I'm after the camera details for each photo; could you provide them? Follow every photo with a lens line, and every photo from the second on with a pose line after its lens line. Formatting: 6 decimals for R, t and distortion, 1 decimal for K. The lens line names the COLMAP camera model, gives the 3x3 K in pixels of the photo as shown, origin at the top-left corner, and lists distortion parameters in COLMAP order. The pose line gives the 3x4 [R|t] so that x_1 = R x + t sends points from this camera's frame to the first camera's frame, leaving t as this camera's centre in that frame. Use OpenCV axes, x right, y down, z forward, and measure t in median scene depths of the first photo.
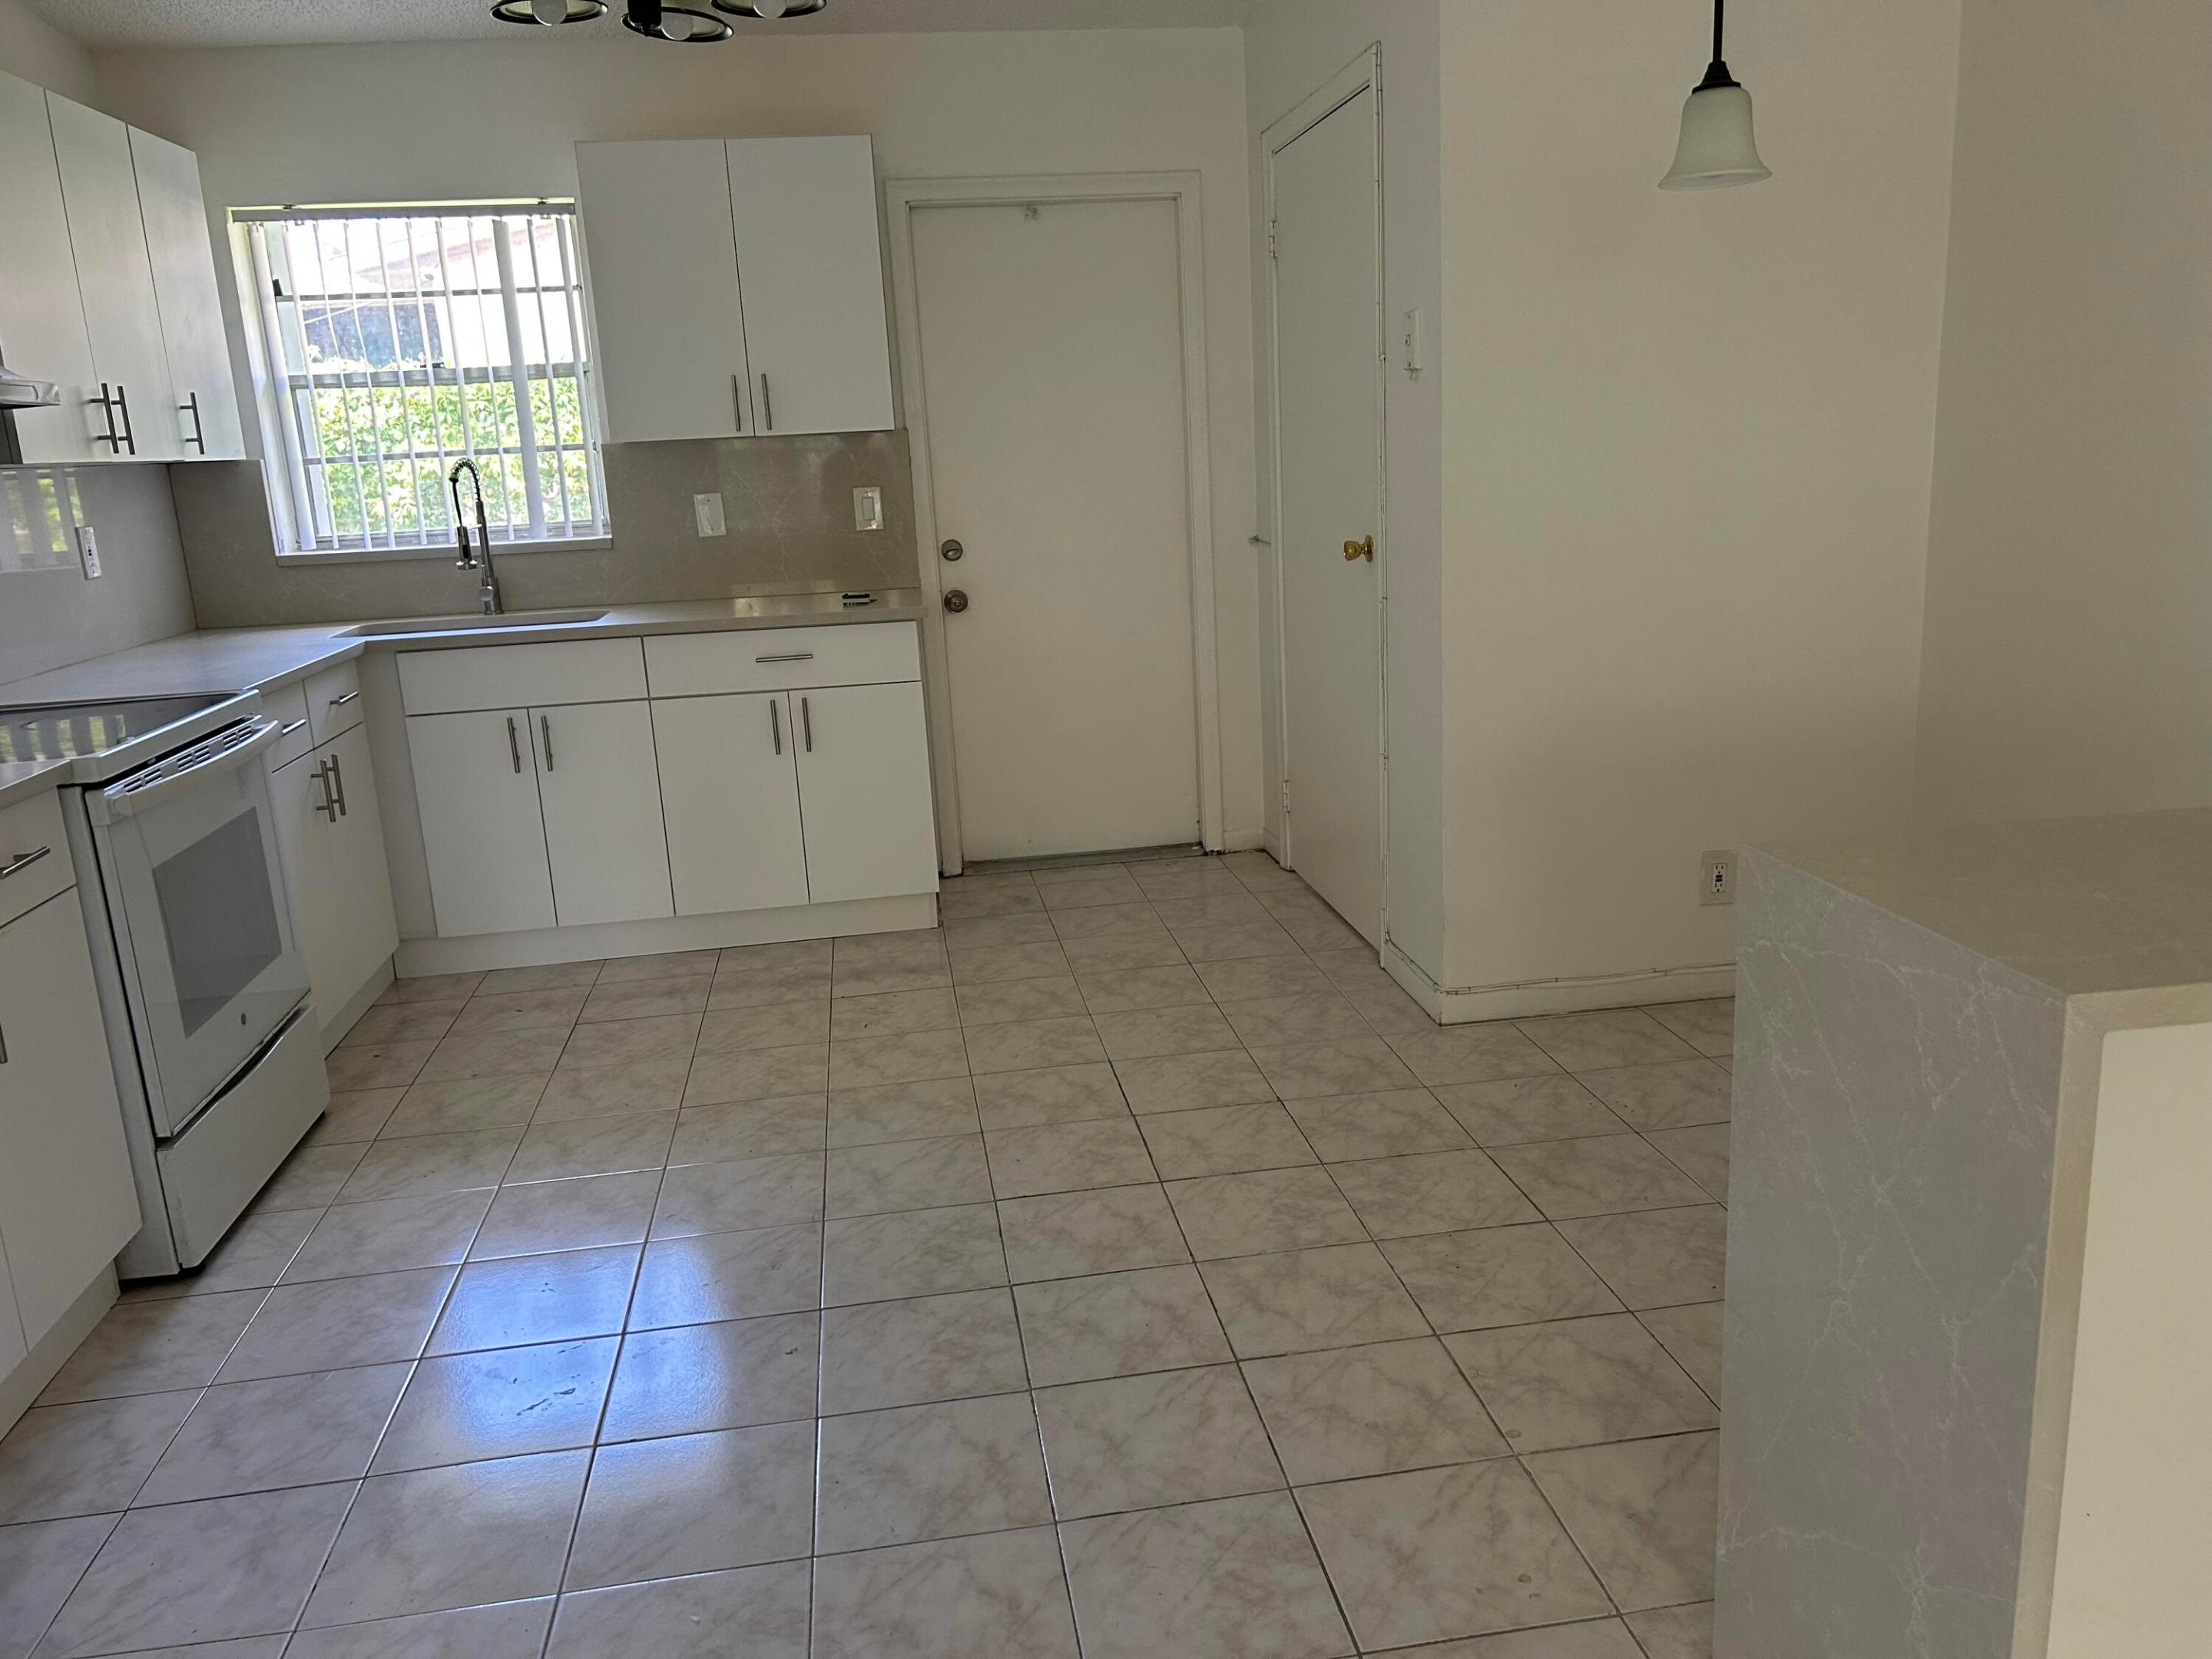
lens RADIAL K [[1649.0, 0, 1109.3], [0, 1649.0, 833.5], [0, 0, 1]] dist [0.090971, -0.140992]
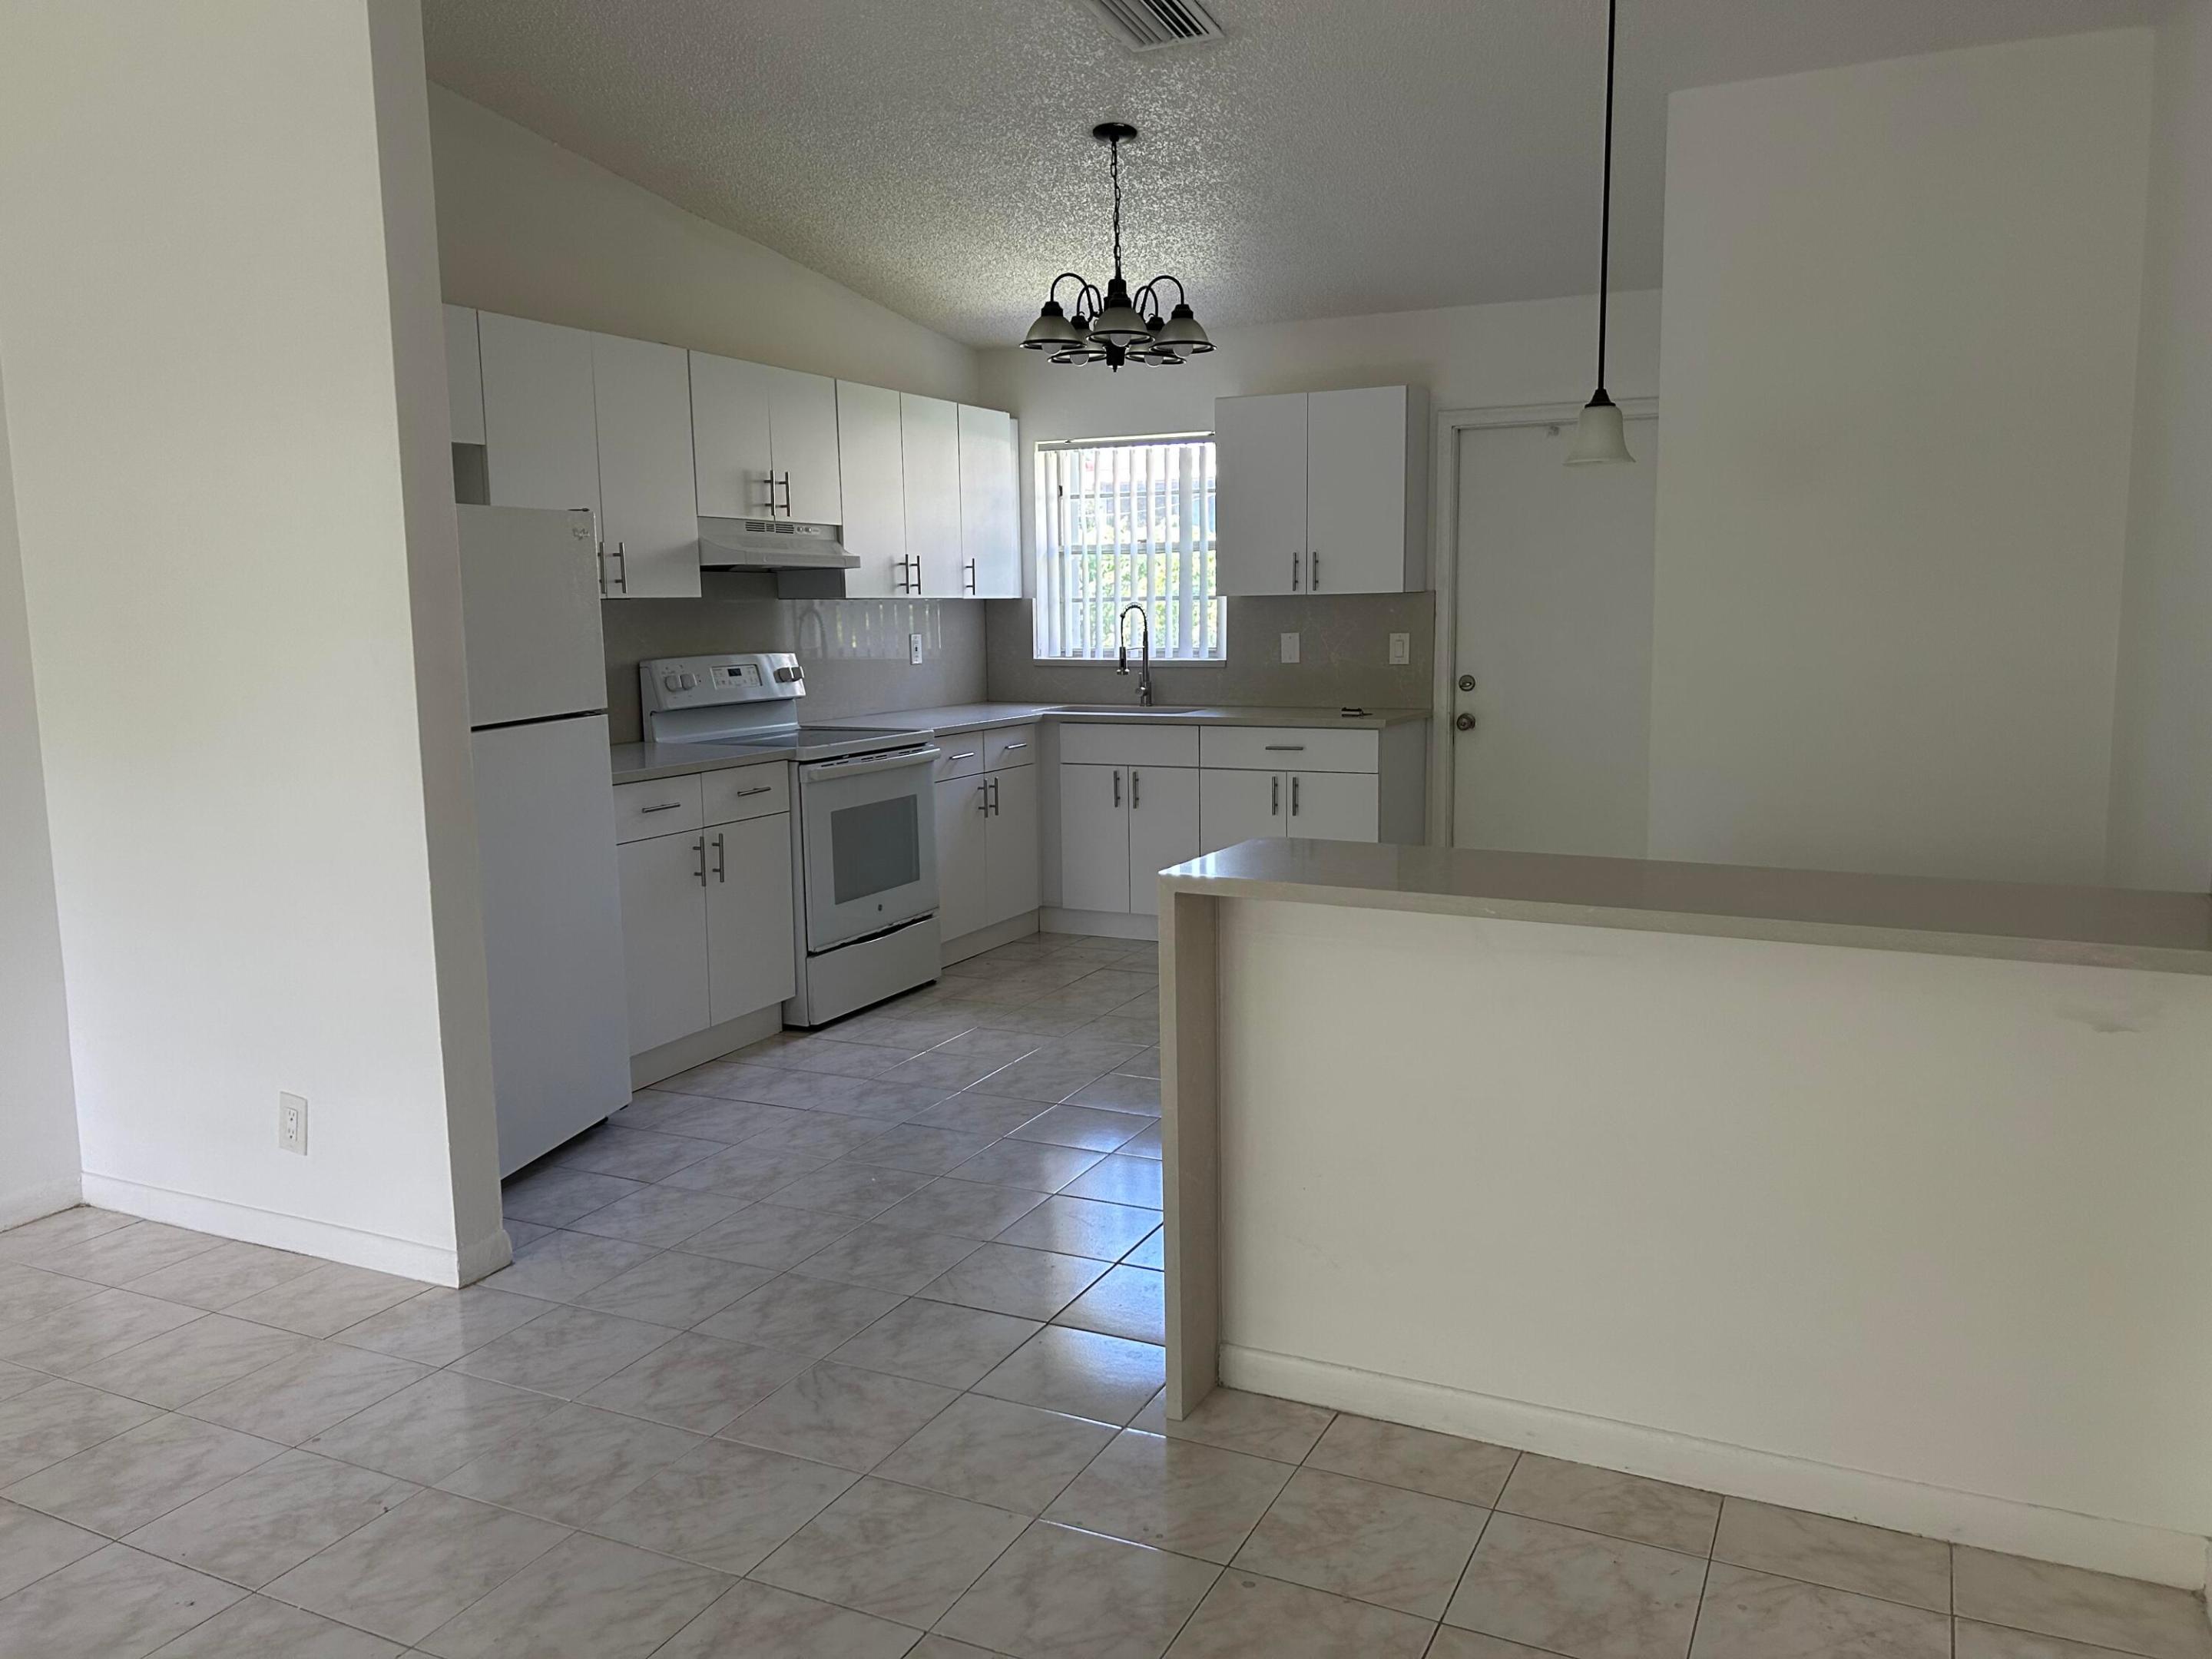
lens RADIAL K [[1649.0, 0, 1109.3], [0, 1649.0, 833.5], [0, 0, 1]] dist [0.090971, -0.140992]
pose [[0.824728, 0.118278, -0.553022, 0.465626], [-0.161345, 0.986453, -0.029637, 0.032106], [0.542025, 0.113670, 0.832639, -0.249989]]
